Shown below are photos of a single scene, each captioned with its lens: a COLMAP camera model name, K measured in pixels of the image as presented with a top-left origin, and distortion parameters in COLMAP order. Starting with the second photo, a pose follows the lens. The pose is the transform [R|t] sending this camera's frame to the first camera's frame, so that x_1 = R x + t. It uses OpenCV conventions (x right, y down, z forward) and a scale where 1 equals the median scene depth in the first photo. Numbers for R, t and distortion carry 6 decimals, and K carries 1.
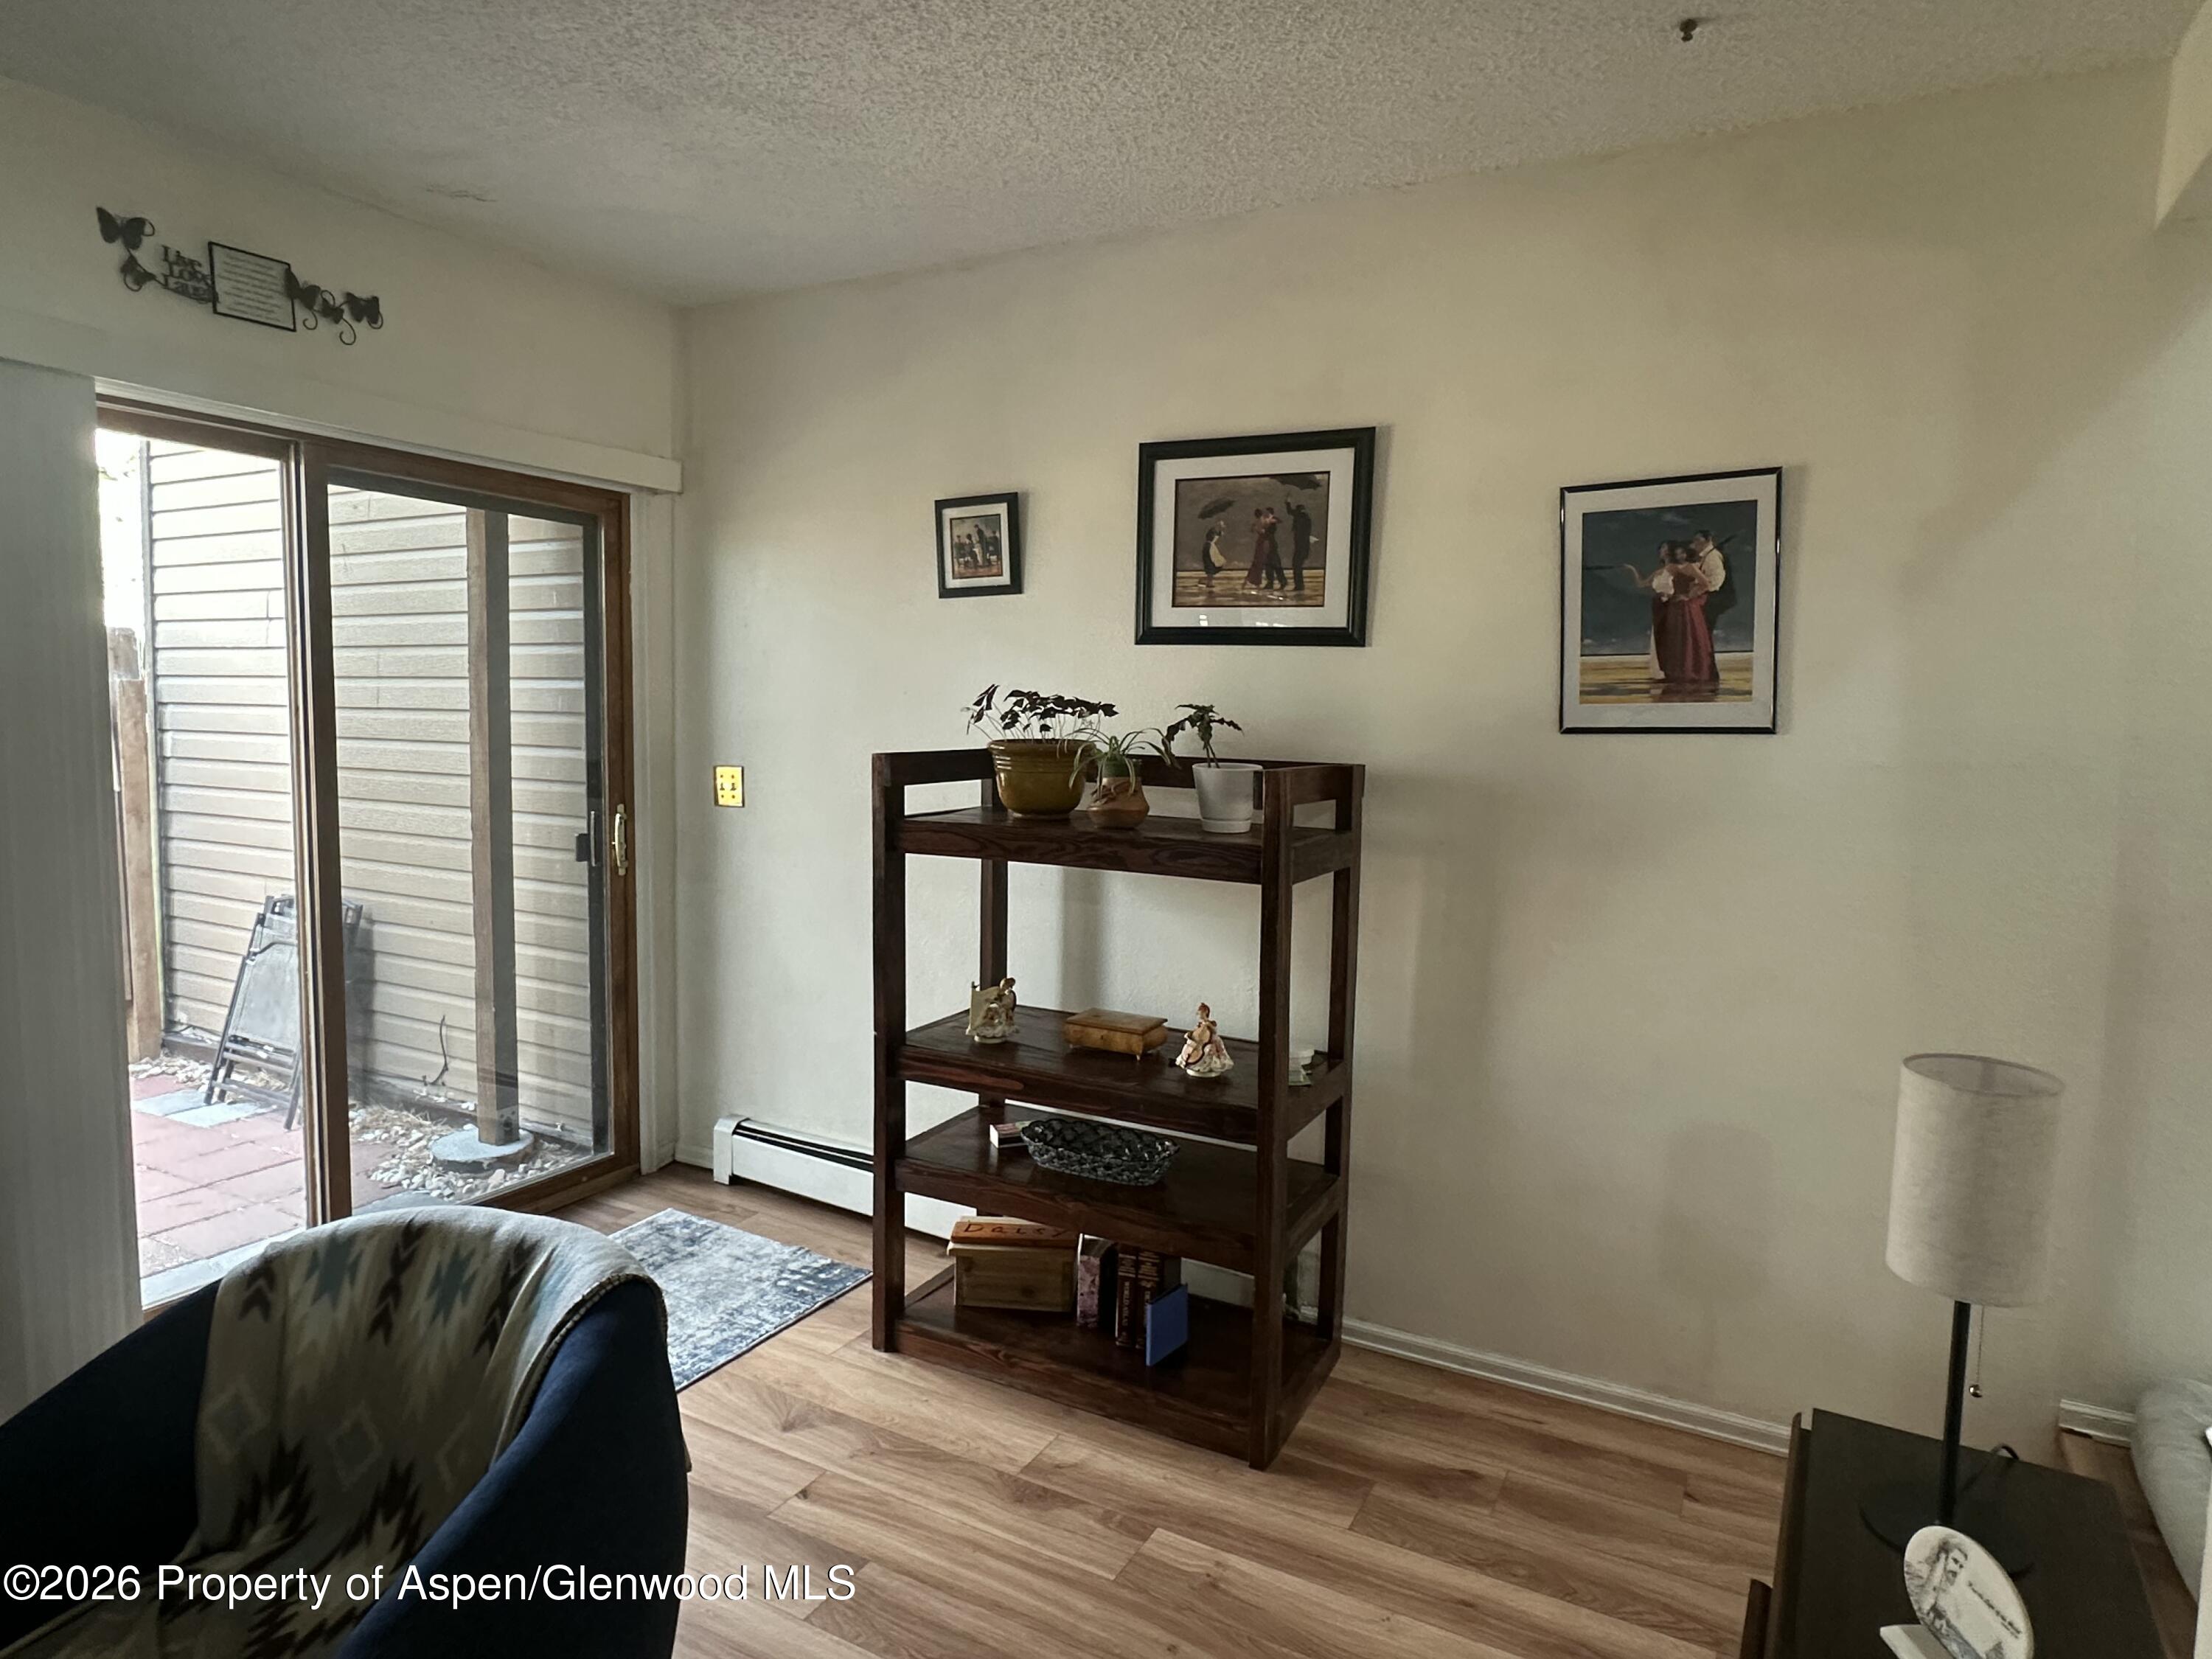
lens RADIAL K [[1311.0, 0, 1103.2], [0, 1311.0, 829.5], [0, 0, 1]] dist [-0.003343, 0.004867]
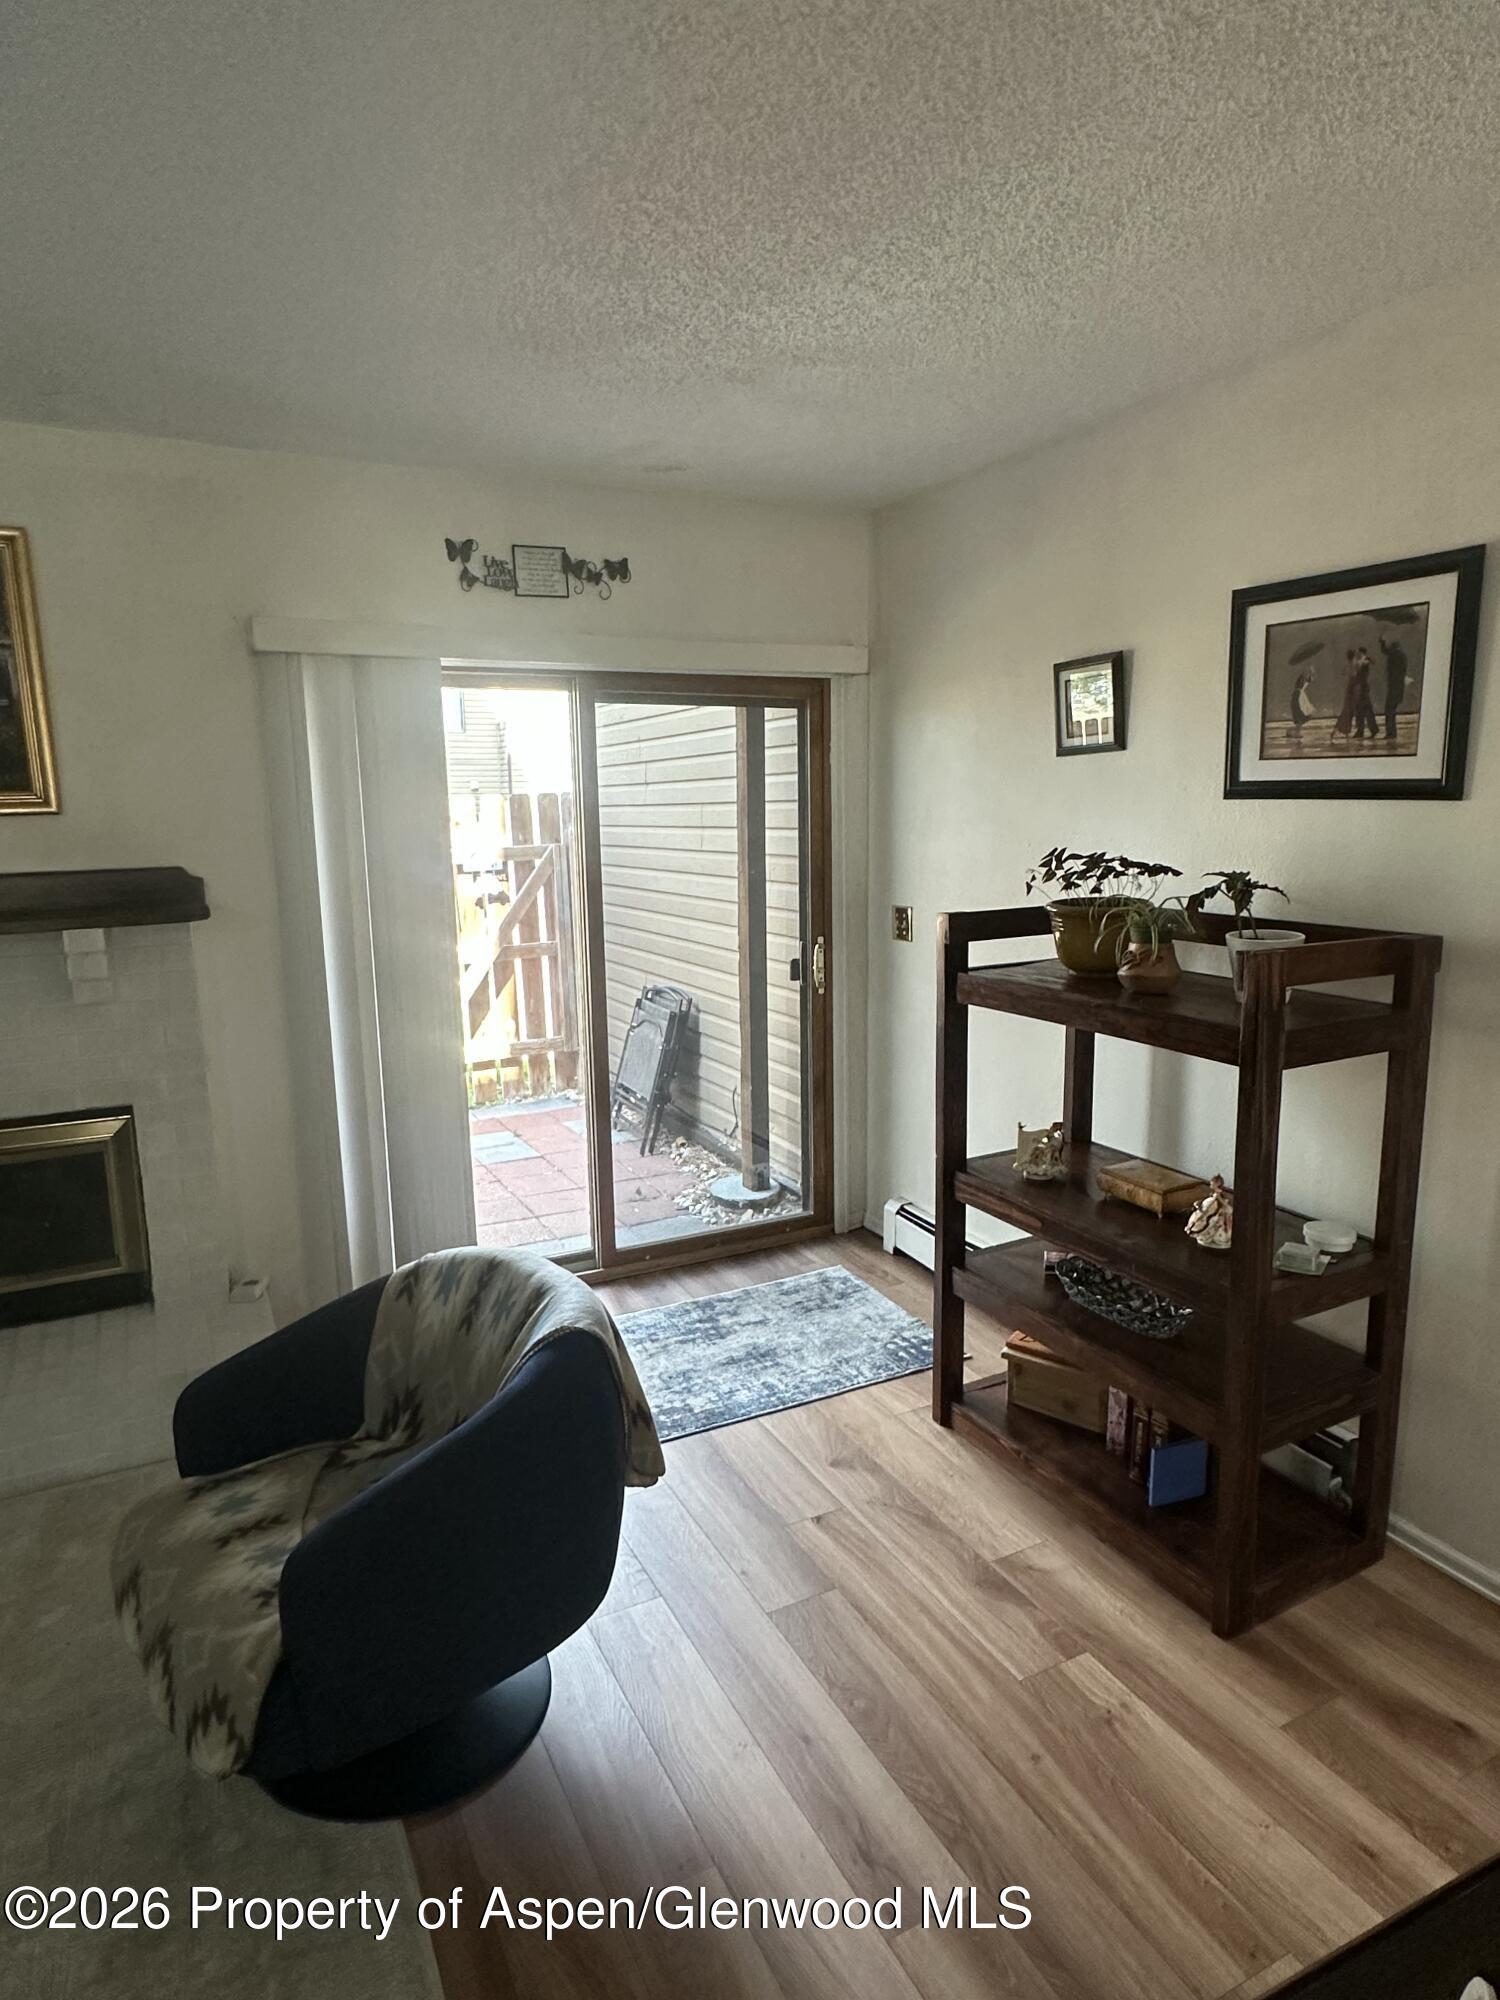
lens RADIAL K [[1185.3, 0, 739.7], [0, 1185.3, 1012.2], [0, 0, 1]] dist [-0.003343, 0.004867]
pose [[0.815326, 0.067953, -0.575000, 0.271213], [-0.018381, 0.995626, 0.091599, -0.061811], [0.578710, -0.064115, 0.813009, 0.061345]]
